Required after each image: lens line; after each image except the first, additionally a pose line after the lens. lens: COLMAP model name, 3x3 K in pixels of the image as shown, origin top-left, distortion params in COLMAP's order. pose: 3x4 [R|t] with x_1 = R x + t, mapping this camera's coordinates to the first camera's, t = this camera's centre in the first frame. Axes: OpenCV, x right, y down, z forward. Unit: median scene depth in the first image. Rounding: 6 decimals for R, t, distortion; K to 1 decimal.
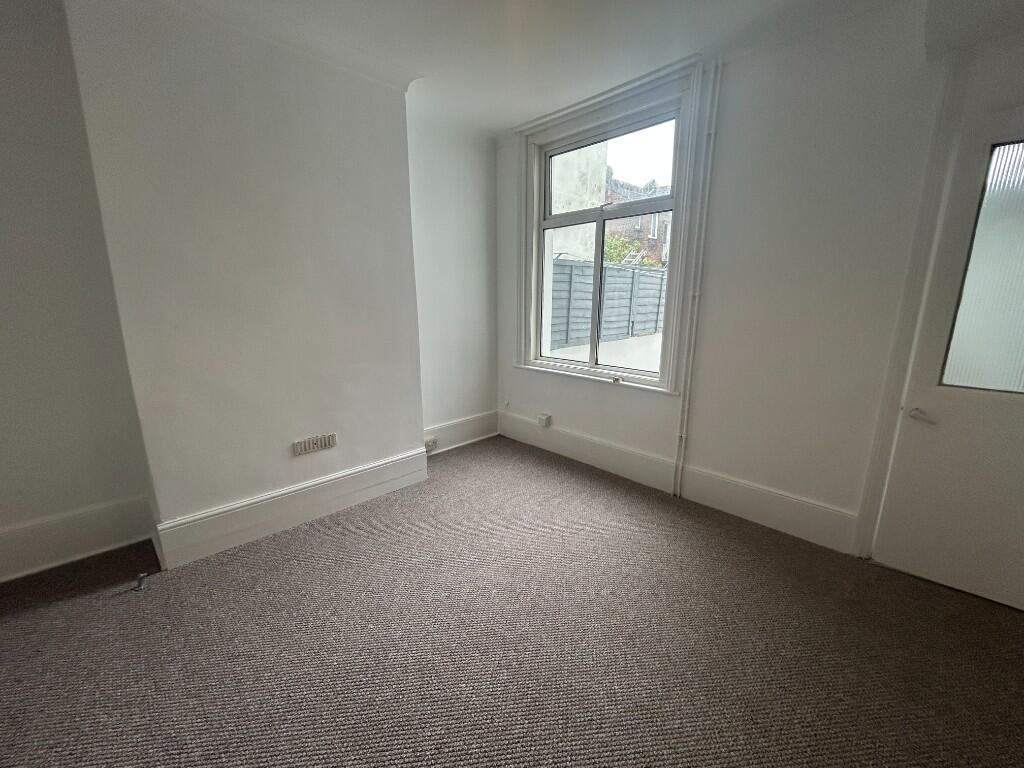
lens RADIAL K [[415.0, 0, 512.0], [0, 415.0, 384.0], [0, 0, 1]] dist [-0.002494, 0.000845]
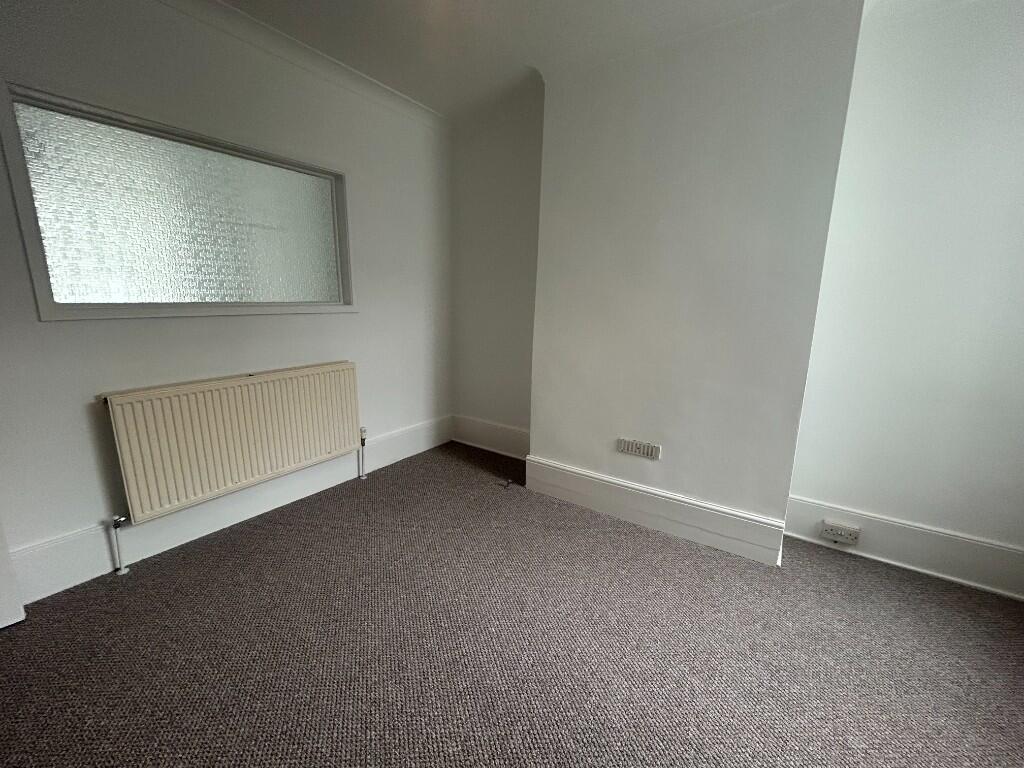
lens RADIAL K [[415.0, 0, 512.0], [0, 415.0, 384.0], [0, 0, 1]] dist [-0.002494, 0.000845]
pose [[0.195043, 0.199670, -0.960255, 0.376960], [-0.219656, 0.963082, 0.155643, -0.089286], [0.955881, 0.180569, 0.231701, 0.450118]]
